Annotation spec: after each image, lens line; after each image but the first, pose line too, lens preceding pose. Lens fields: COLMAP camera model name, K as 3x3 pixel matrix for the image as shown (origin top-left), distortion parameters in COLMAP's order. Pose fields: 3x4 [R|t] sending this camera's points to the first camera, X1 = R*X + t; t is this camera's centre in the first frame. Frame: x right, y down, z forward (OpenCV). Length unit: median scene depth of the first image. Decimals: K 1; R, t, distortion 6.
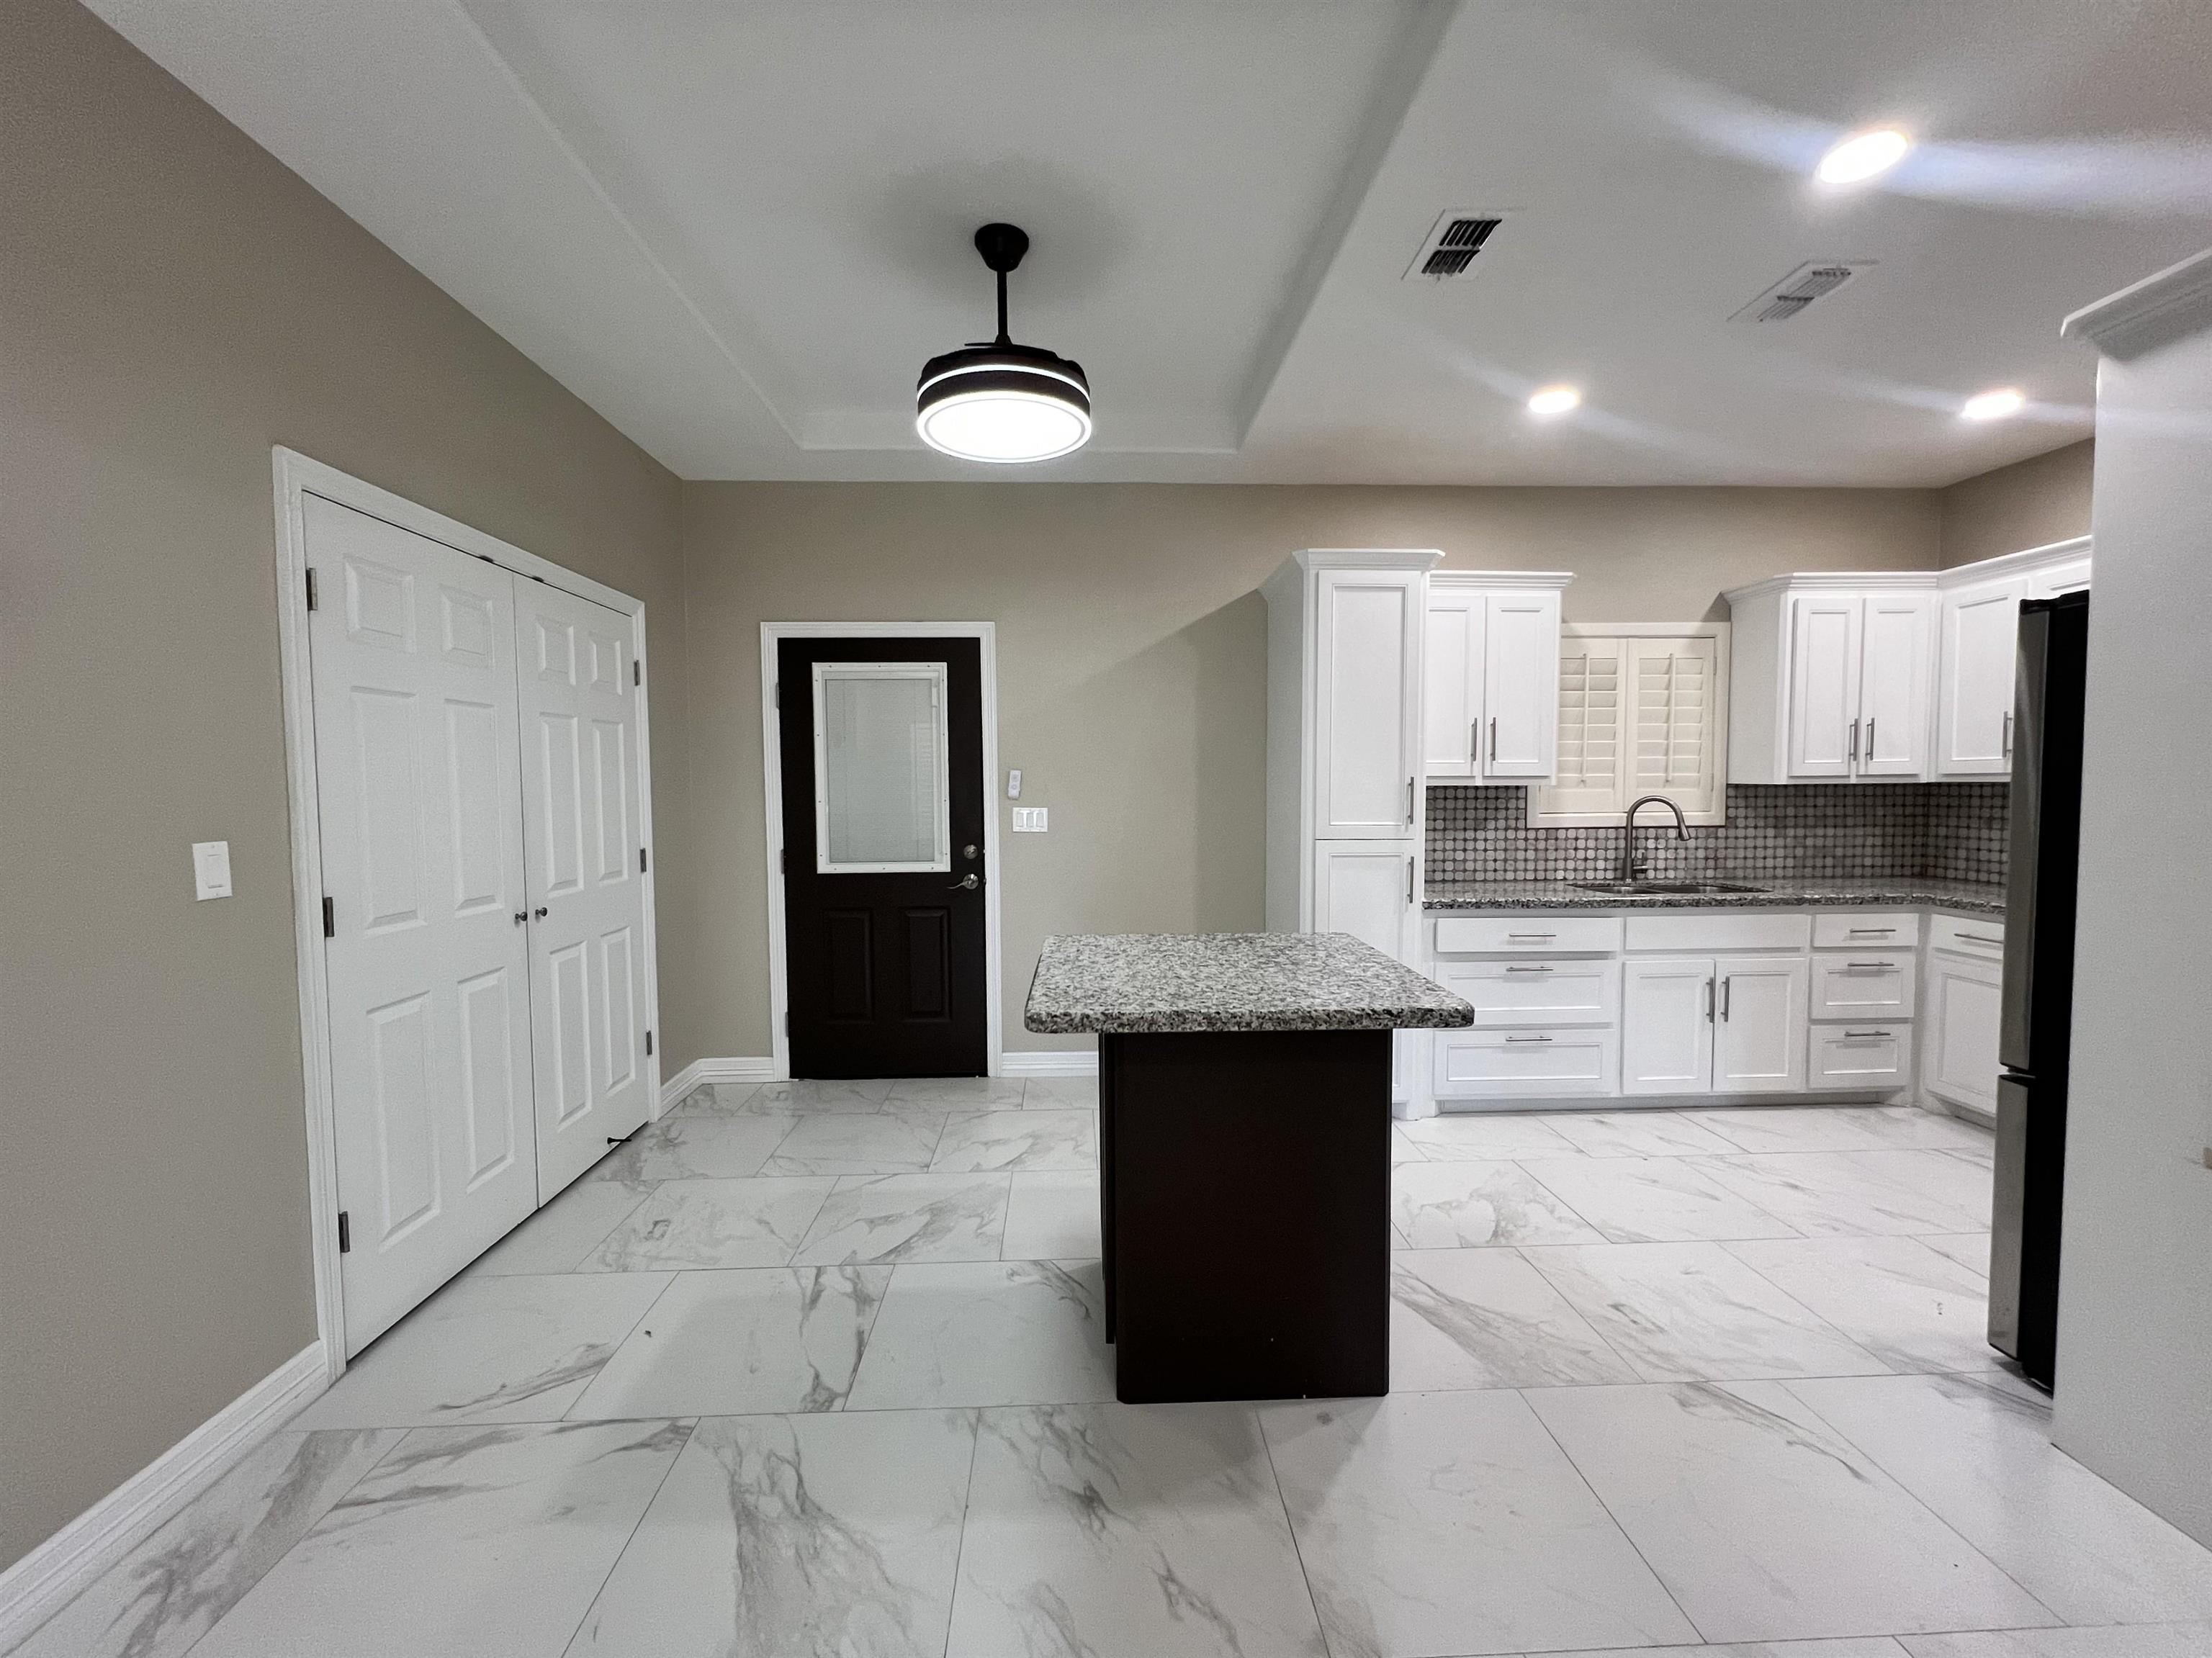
lens RADIAL K [[899.3, 0, 1106.0], [0, 899.3, 829.0], [0, 0, 1]] dist [0.002157, 0.000849]
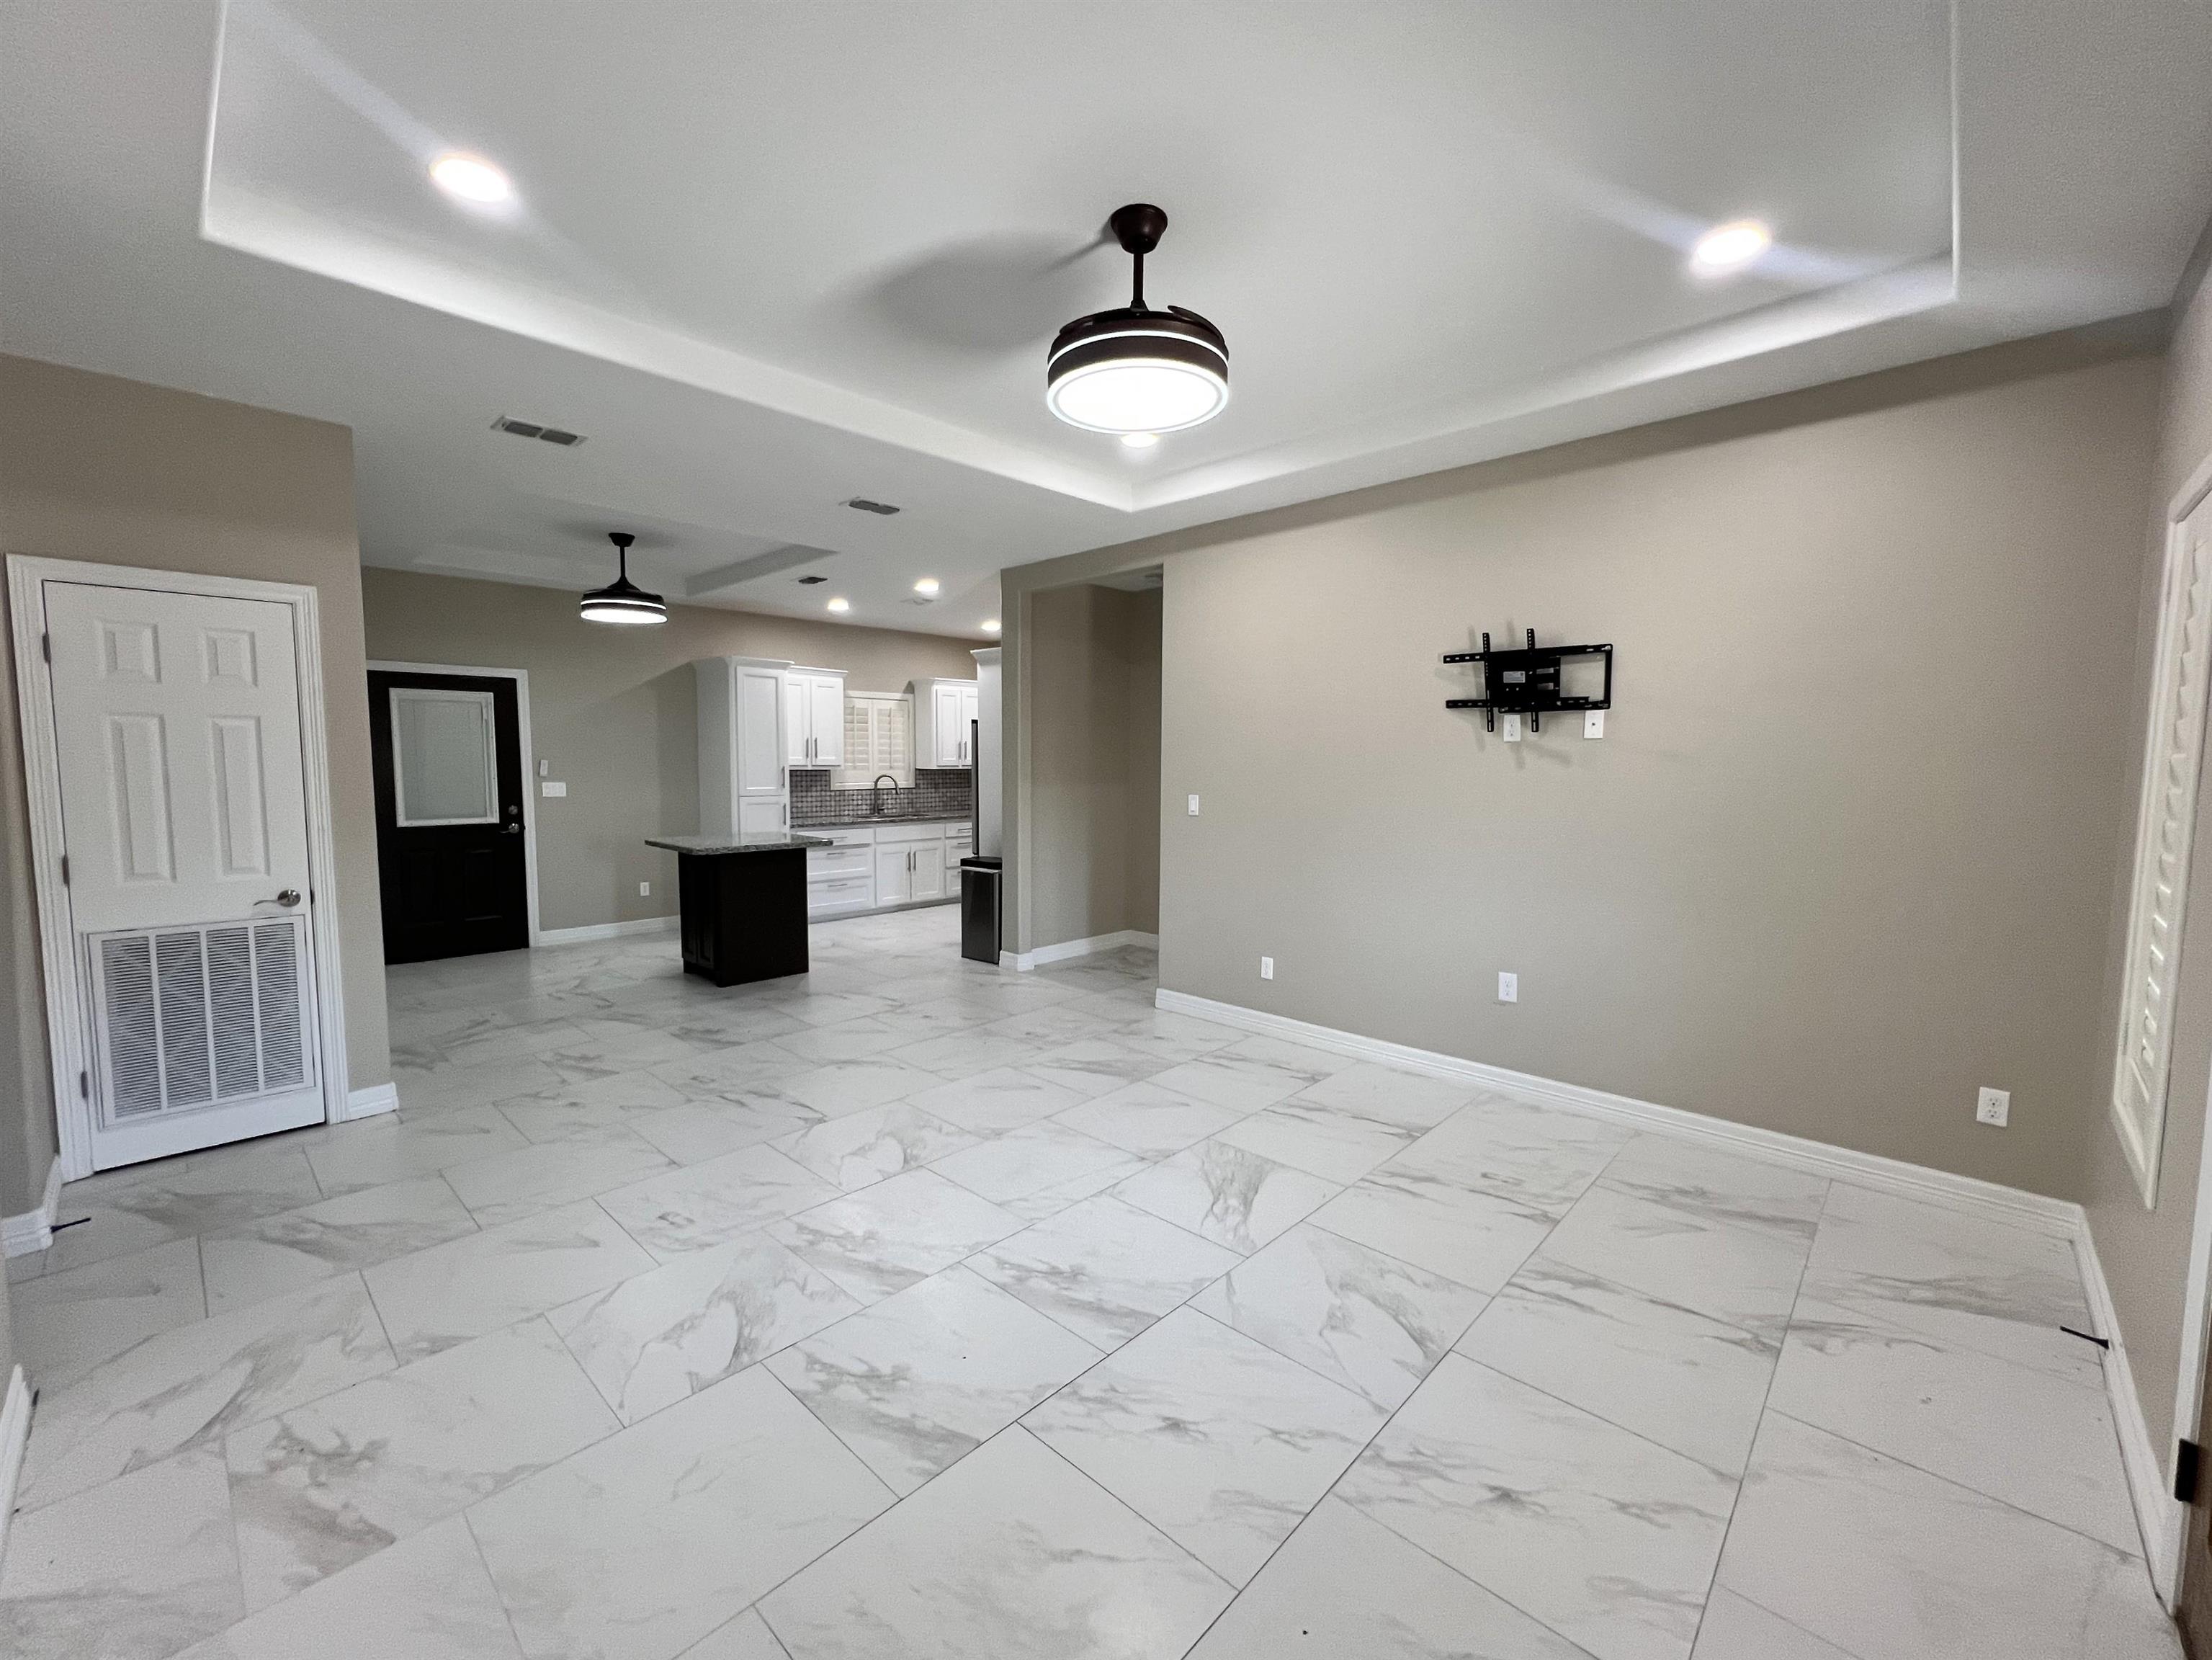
lens RADIAL K [[900.8, 0, 1106.0], [0, 900.8, 830.0], [0, 0, 1]] dist [-0.001632, -0.000018]
pose [[0.717483, -0.045494, 0.695089, -0.502877], [0.024257, 0.998892, 0.040339, 0.021663], [-0.696154, -0.012082, 0.717791, -0.891868]]
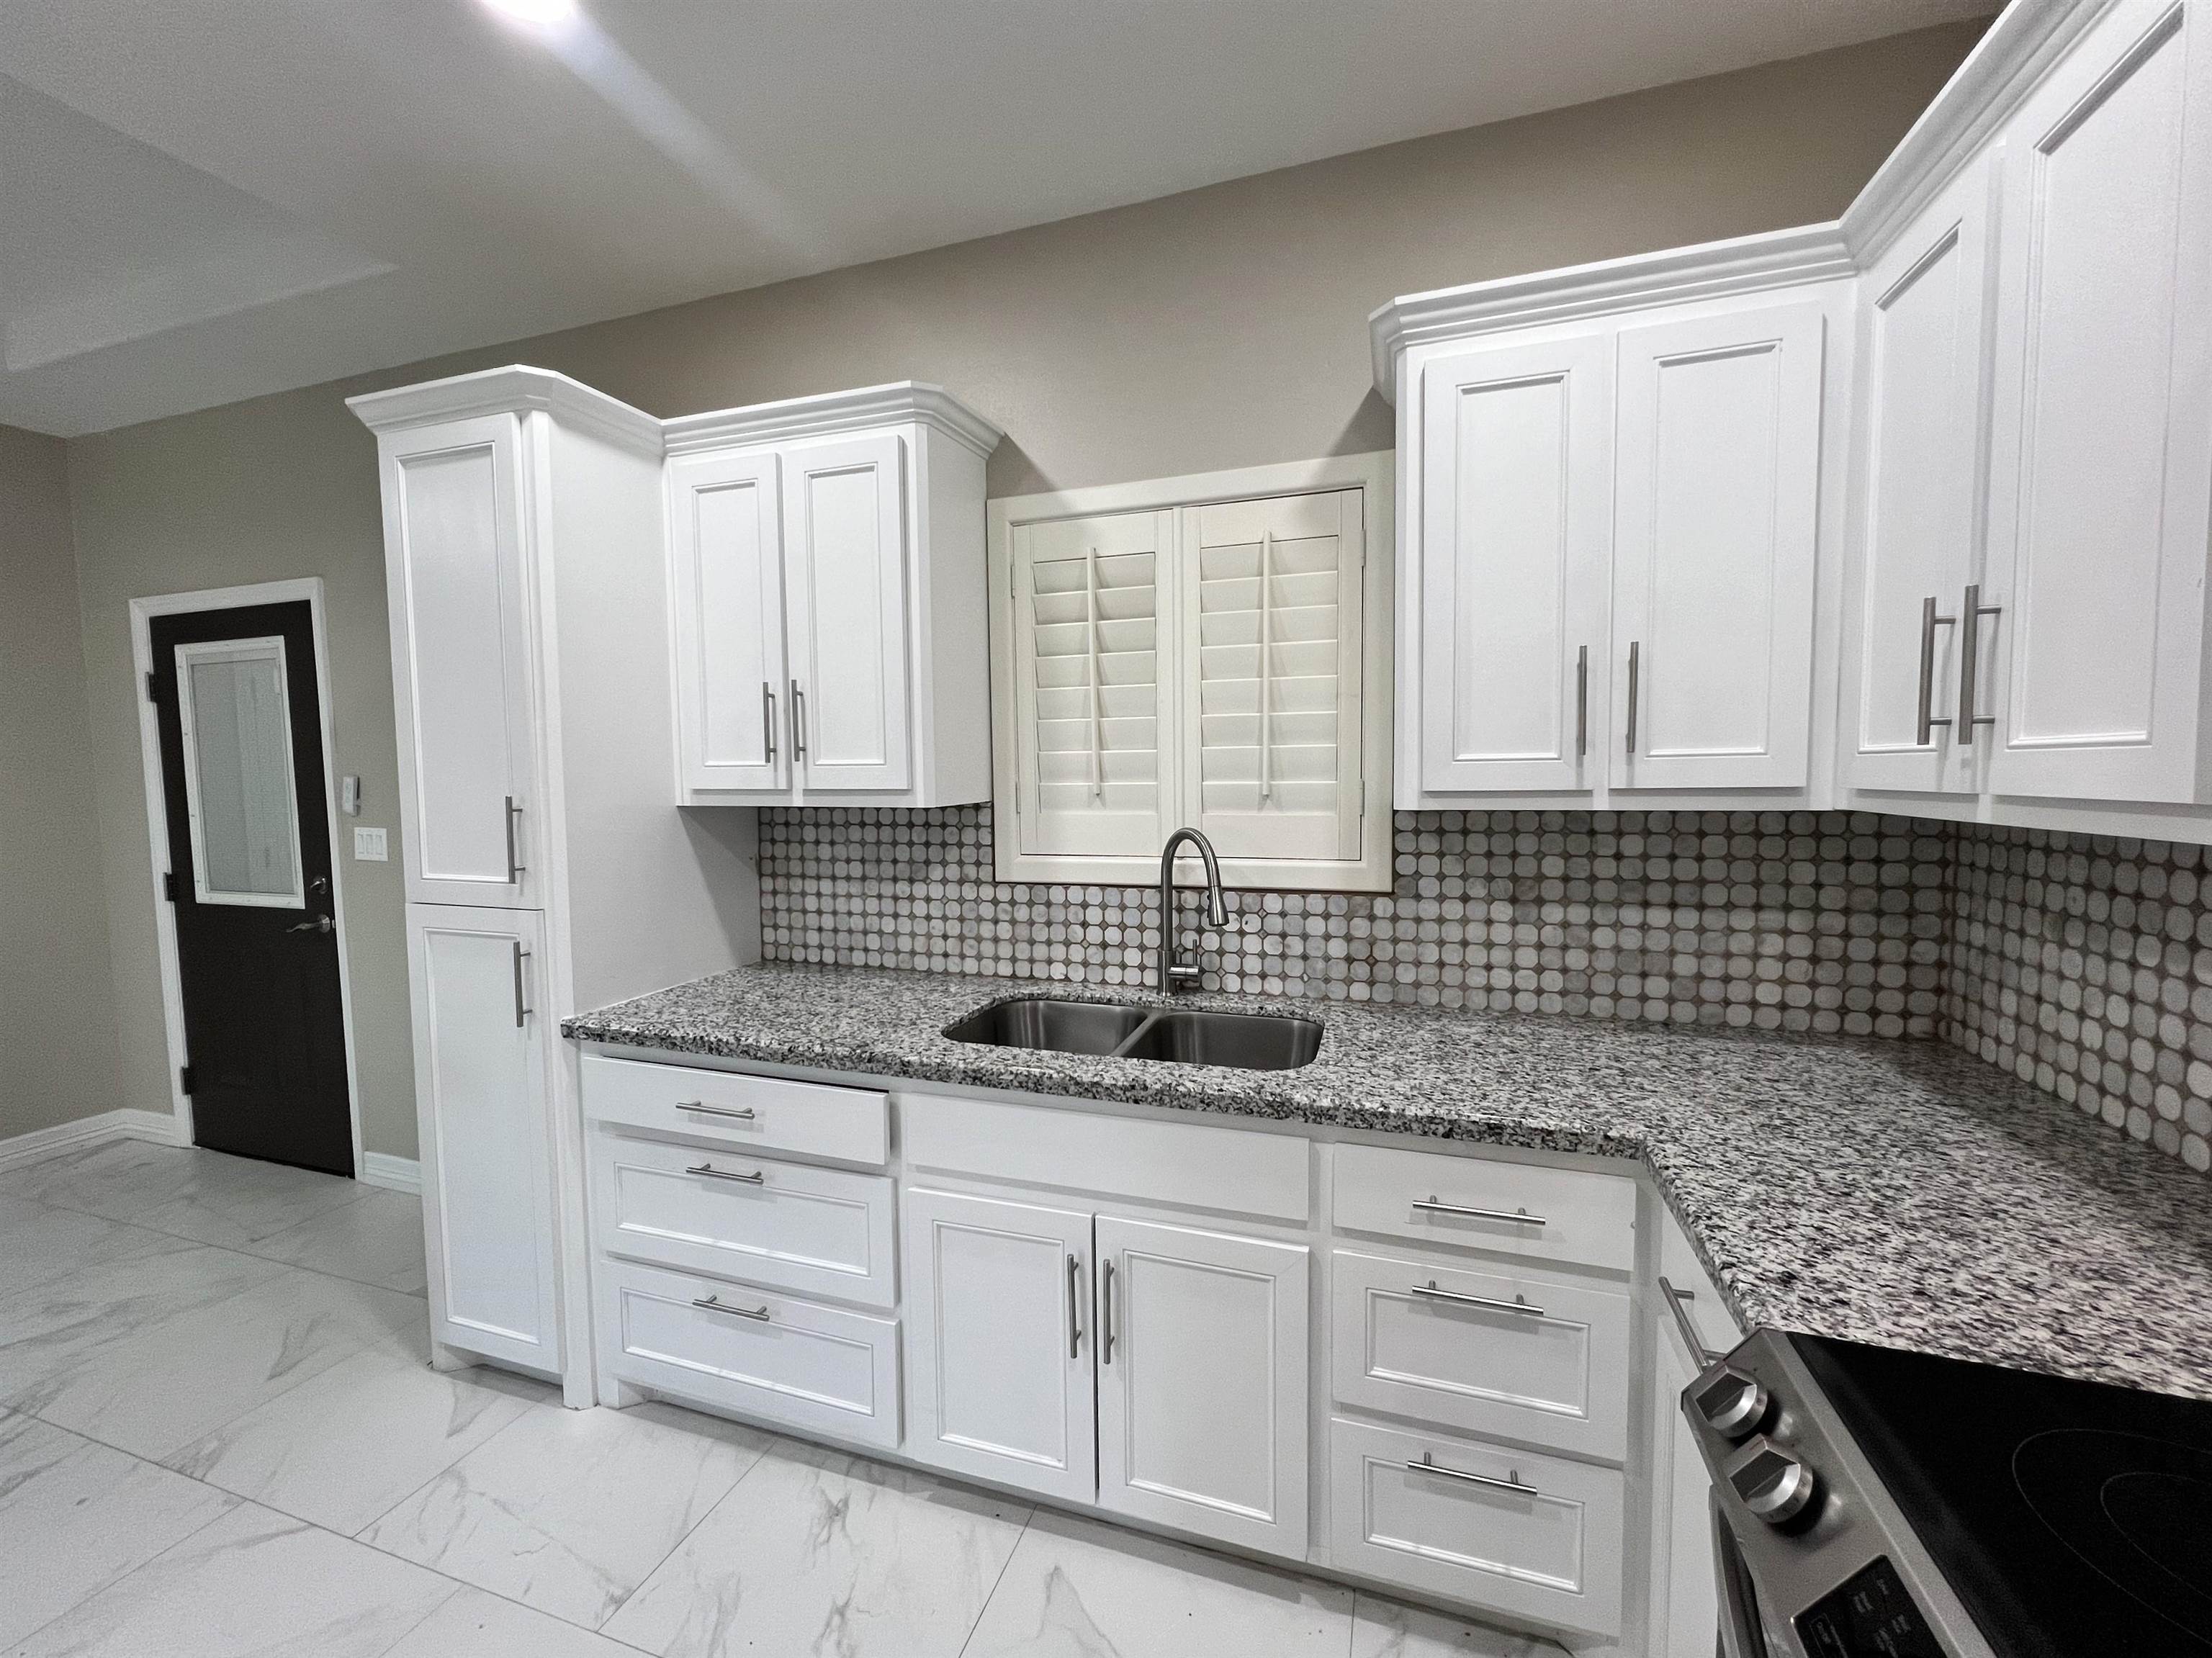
lens RADIAL K [[910.6, 0, 1106.0], [0, 910.6, 829.0], [0, 0, 1]] dist [0.001993, -0.000265]
pose [[0.930807, 0.020197, -0.364952, 0.731052], [-0.012344, 0.999640, 0.023838, -0.046599], [0.365302, -0.017684, 0.930721, 0.514784]]
